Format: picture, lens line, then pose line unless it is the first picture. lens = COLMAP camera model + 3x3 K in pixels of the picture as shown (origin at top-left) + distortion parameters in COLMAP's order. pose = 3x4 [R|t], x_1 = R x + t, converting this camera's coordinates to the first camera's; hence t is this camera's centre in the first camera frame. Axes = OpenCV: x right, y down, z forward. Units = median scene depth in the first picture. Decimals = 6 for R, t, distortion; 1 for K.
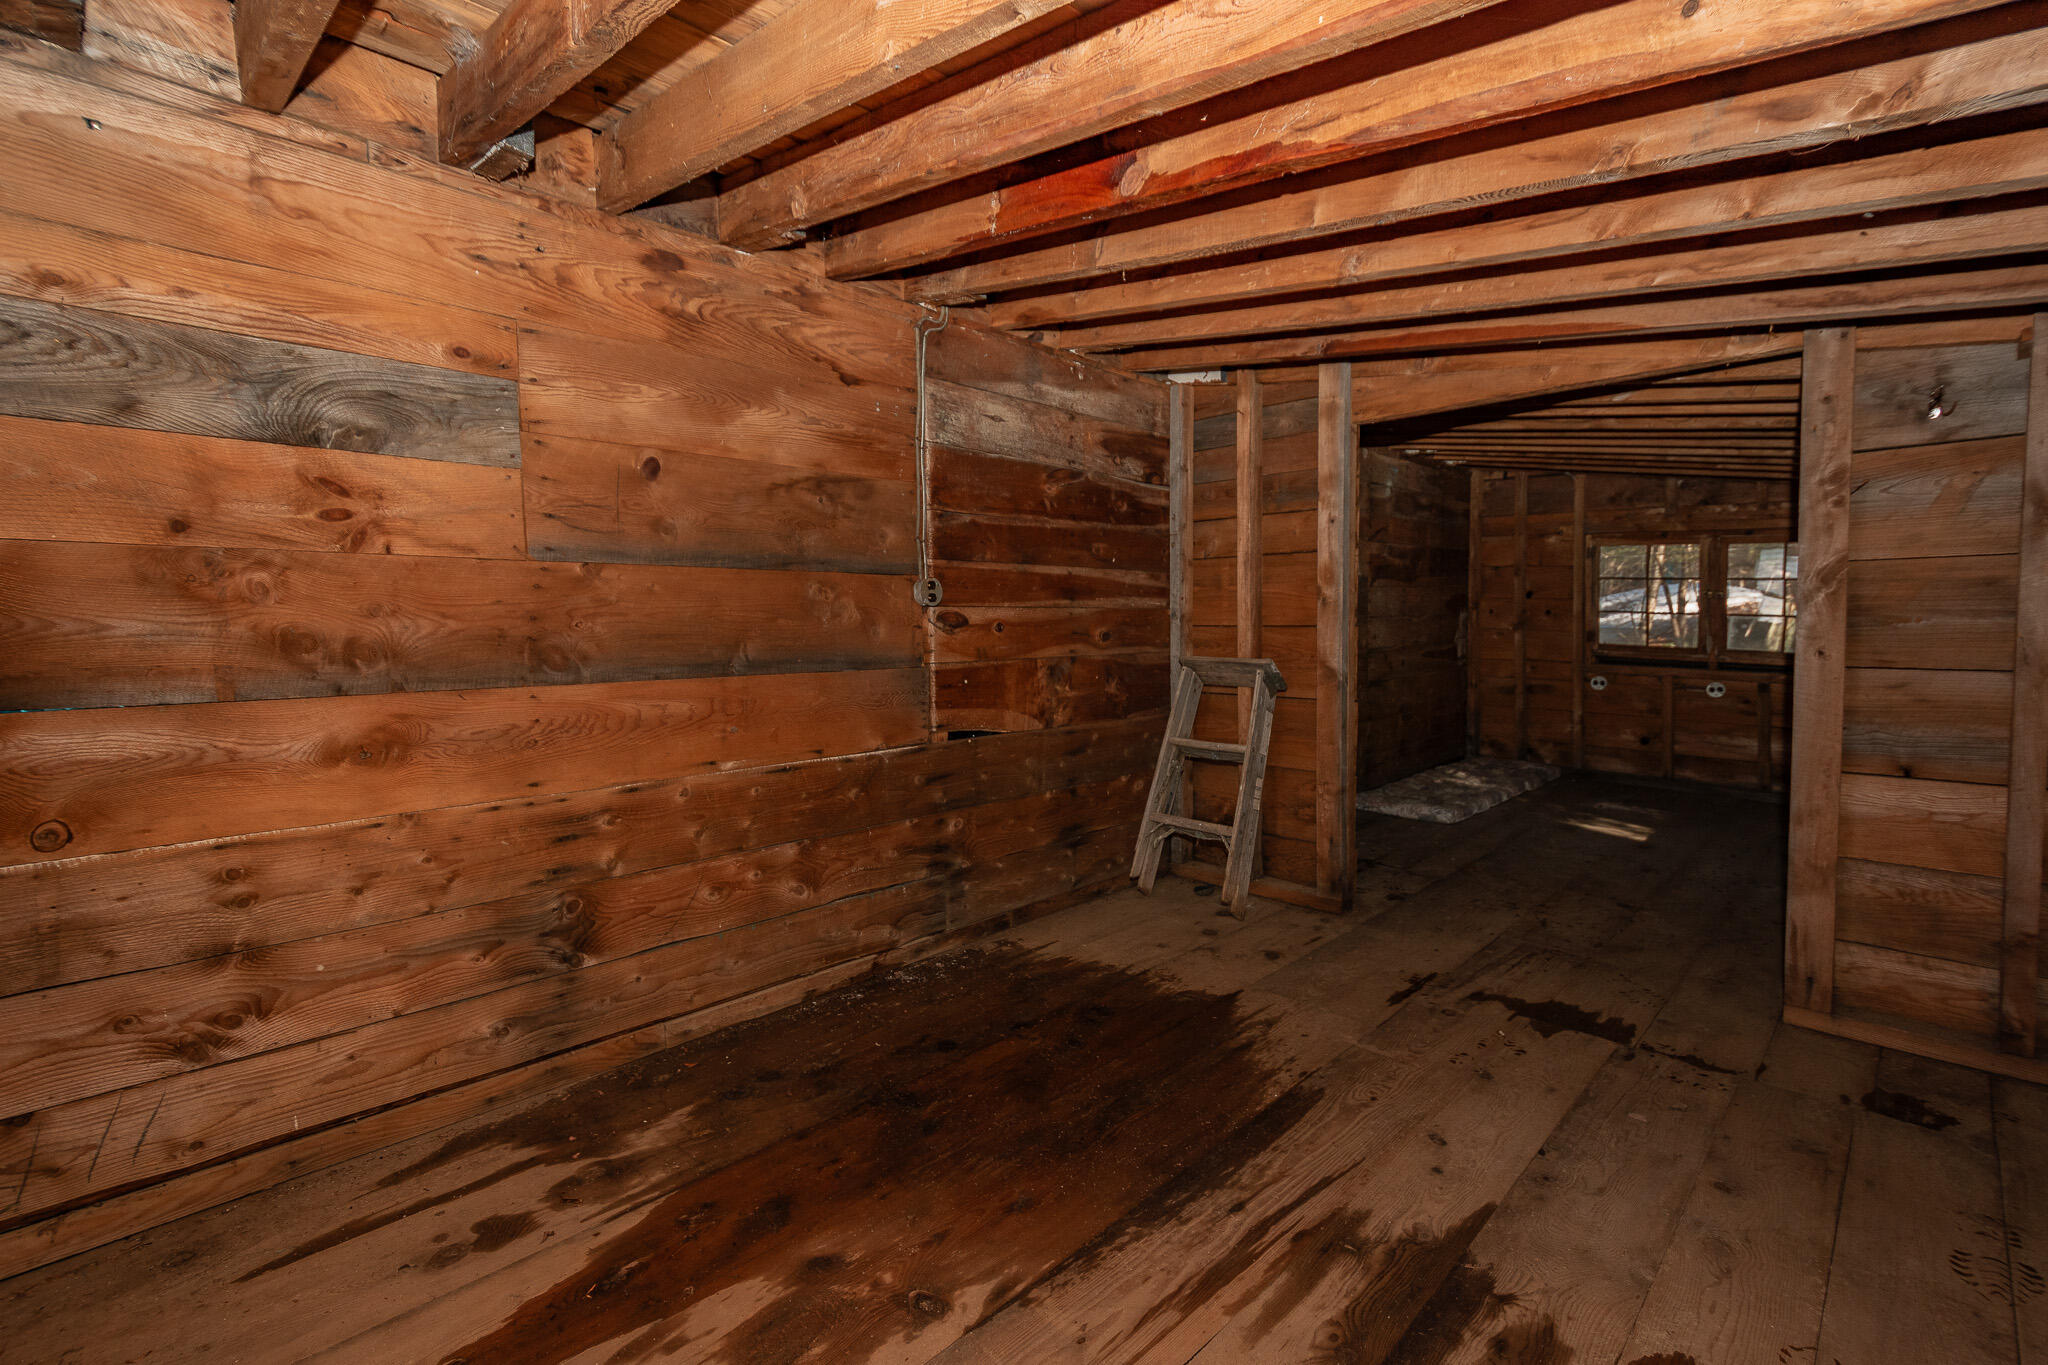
lens RADIAL K [[895.8, 0, 1028.7], [0, 895.8, 696.6], [0, 0, 1]] dist [0.014367, -0.006704]
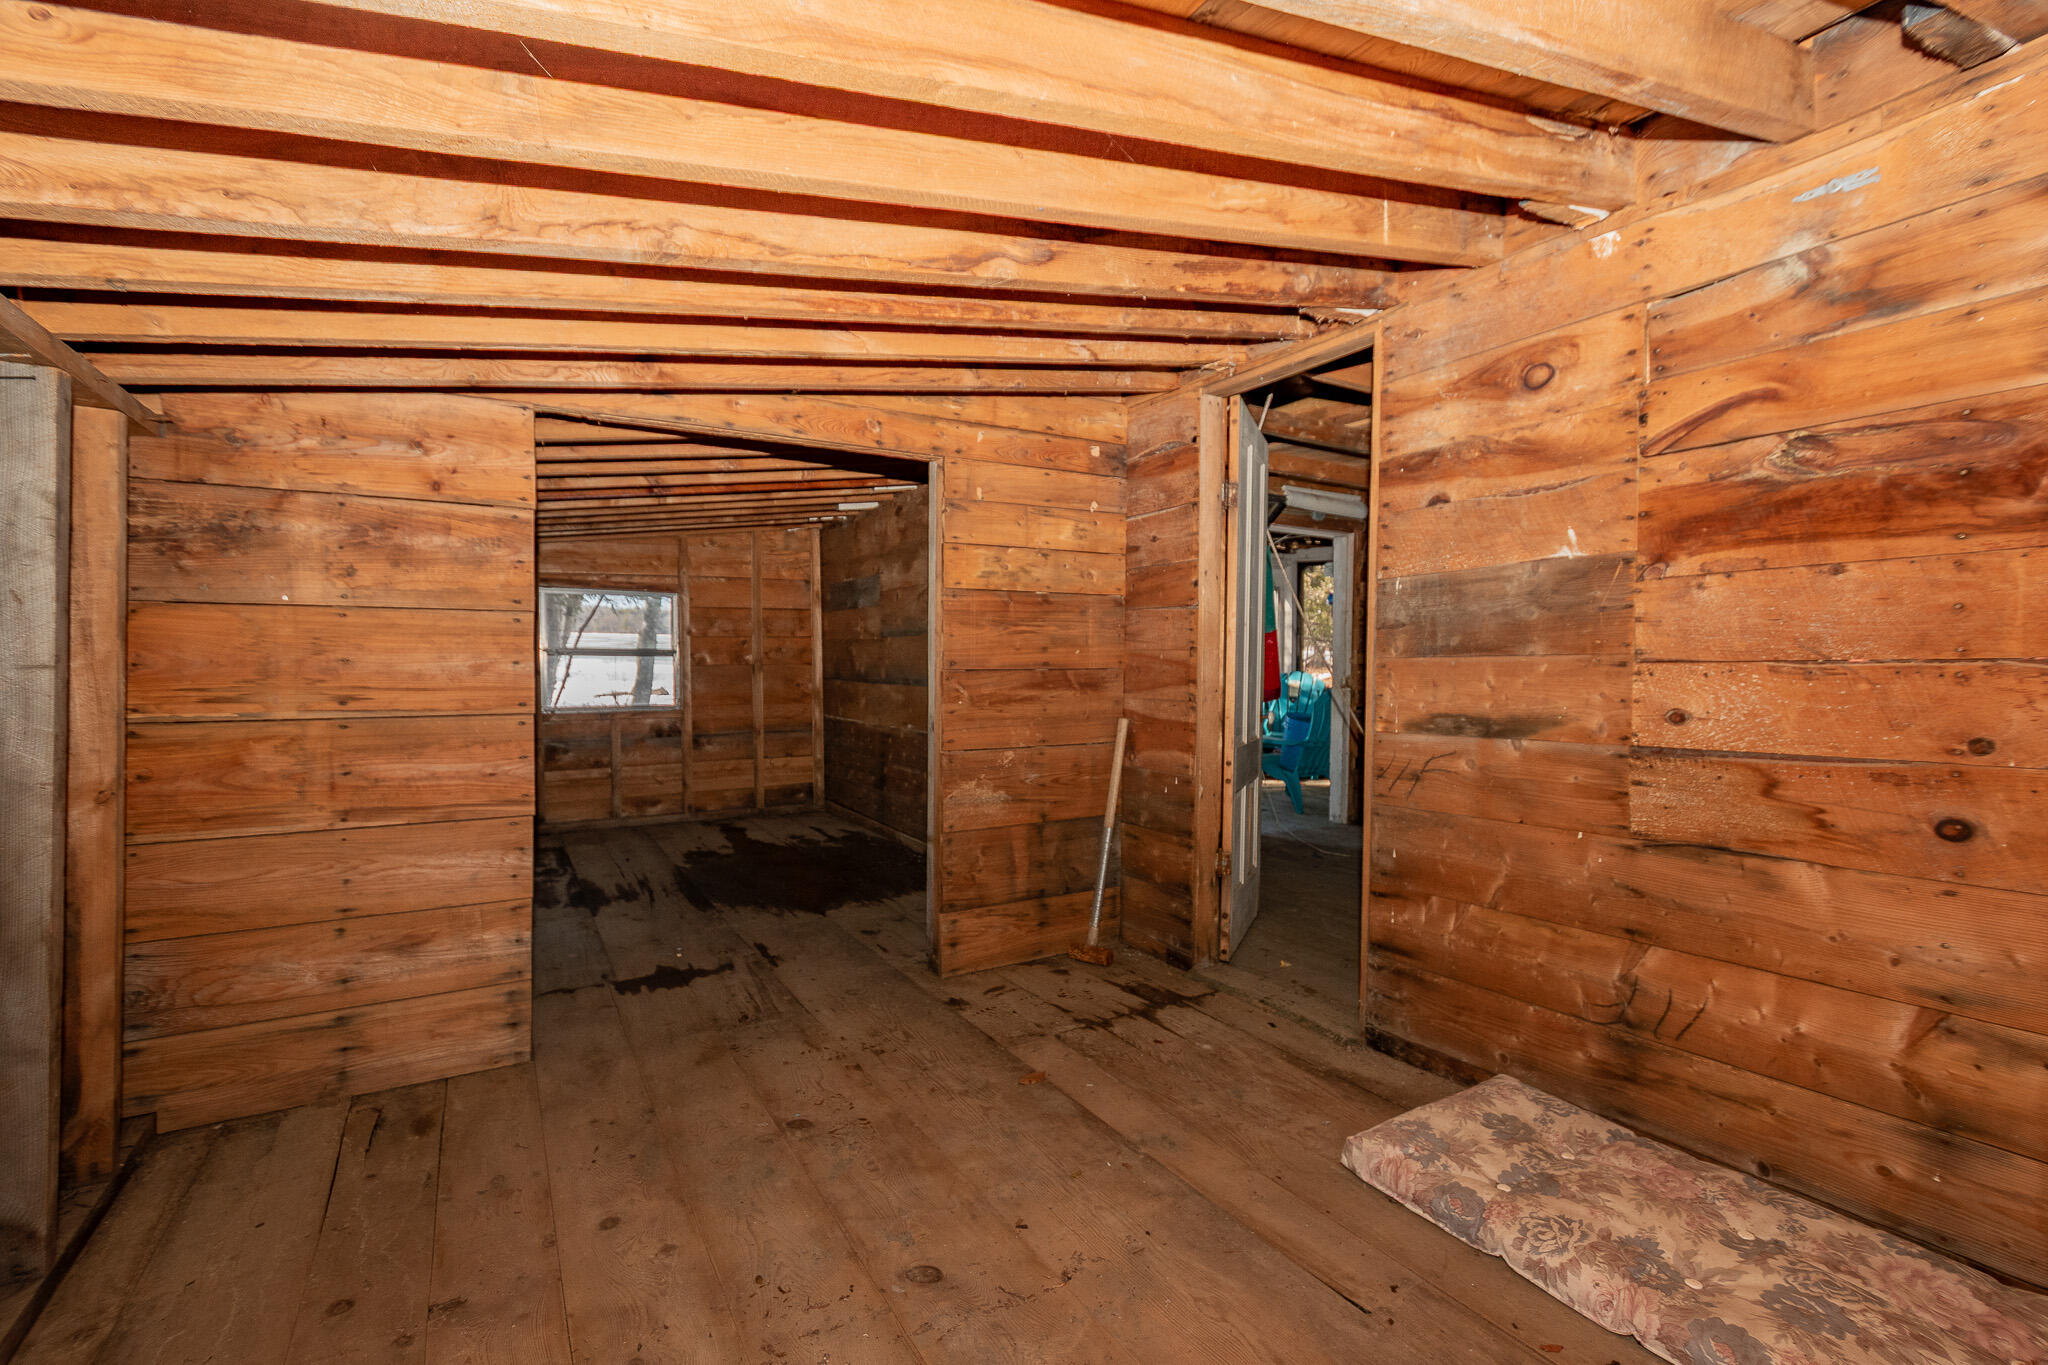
lens RADIAL K [[895.8, 0, 1019.7], [0, 895.8, 696.3], [0, 0, 1]] dist [0.014367, -0.006704]
pose [[-0.248327, 0.044654, -0.967647, 1.565965], [-0.083825, 0.994199, 0.067391, -0.151167], [0.965043, 0.097848, -0.243143, 1.639724]]
